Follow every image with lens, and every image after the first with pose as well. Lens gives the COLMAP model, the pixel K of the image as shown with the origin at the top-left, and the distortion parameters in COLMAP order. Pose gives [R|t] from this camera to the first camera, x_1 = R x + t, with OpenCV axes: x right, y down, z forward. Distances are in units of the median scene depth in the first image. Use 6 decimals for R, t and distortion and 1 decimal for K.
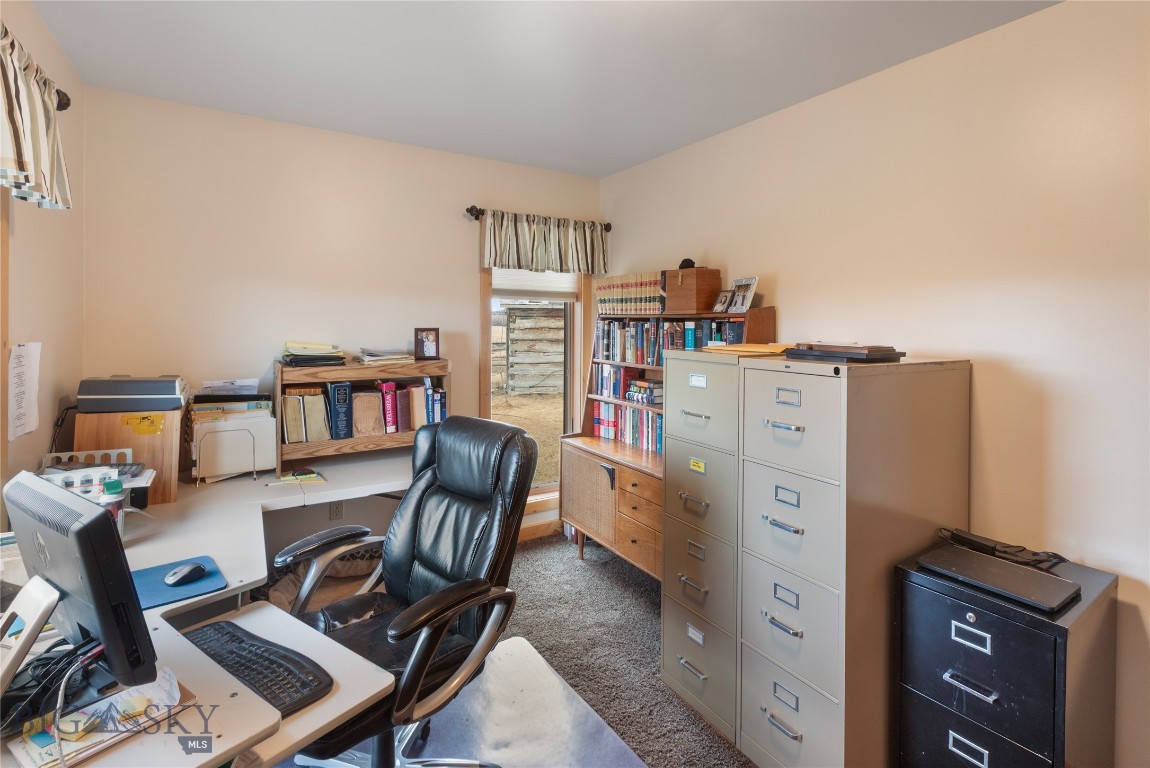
lens RADIAL K [[538.8, 0, 573.4], [0, 538.8, 323.4], [0, 0, 1]] dist [-0.000573, -0.000140]
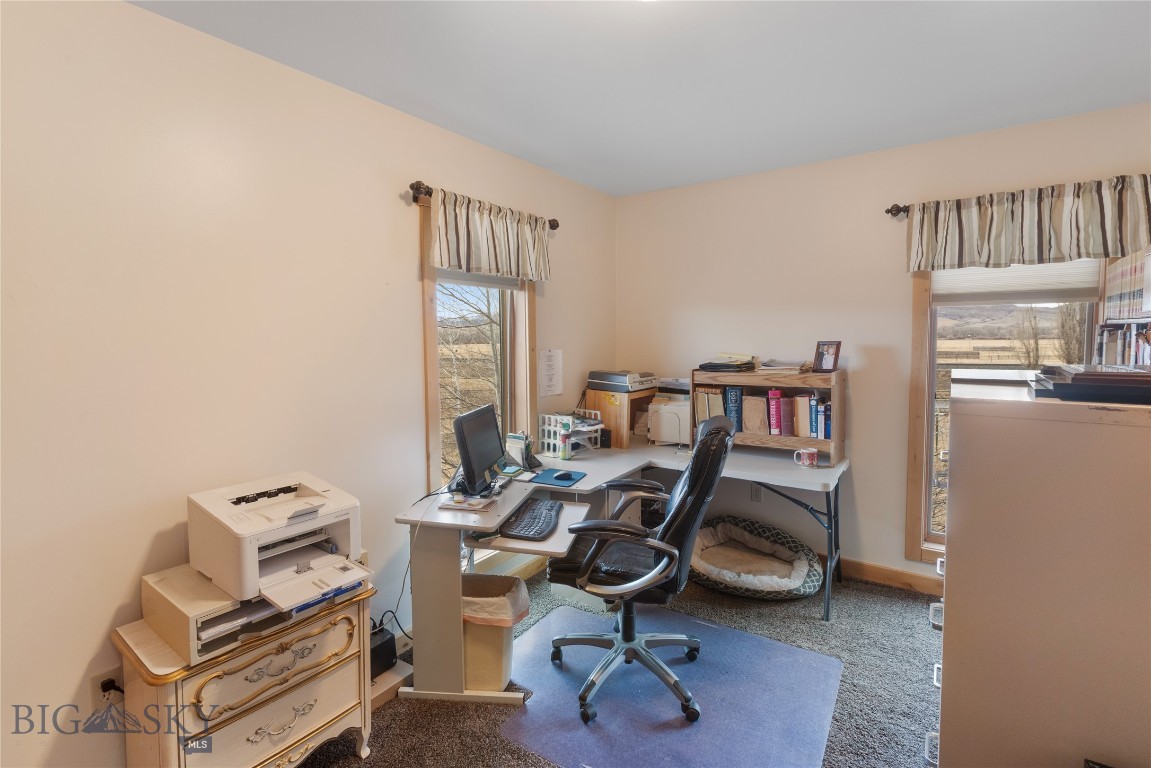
lens RADIAL K [[532.5, 0, 575.8], [0, 532.5, 370.1], [0, 0, 1]] dist [-0.000699, -0.000203]
pose [[0.388912, 0.041283, -0.920349, 0.507275], [0.009620, 0.998759, 0.048866, 0.009569], [0.921225, -0.027858, 0.388033, 0.183763]]
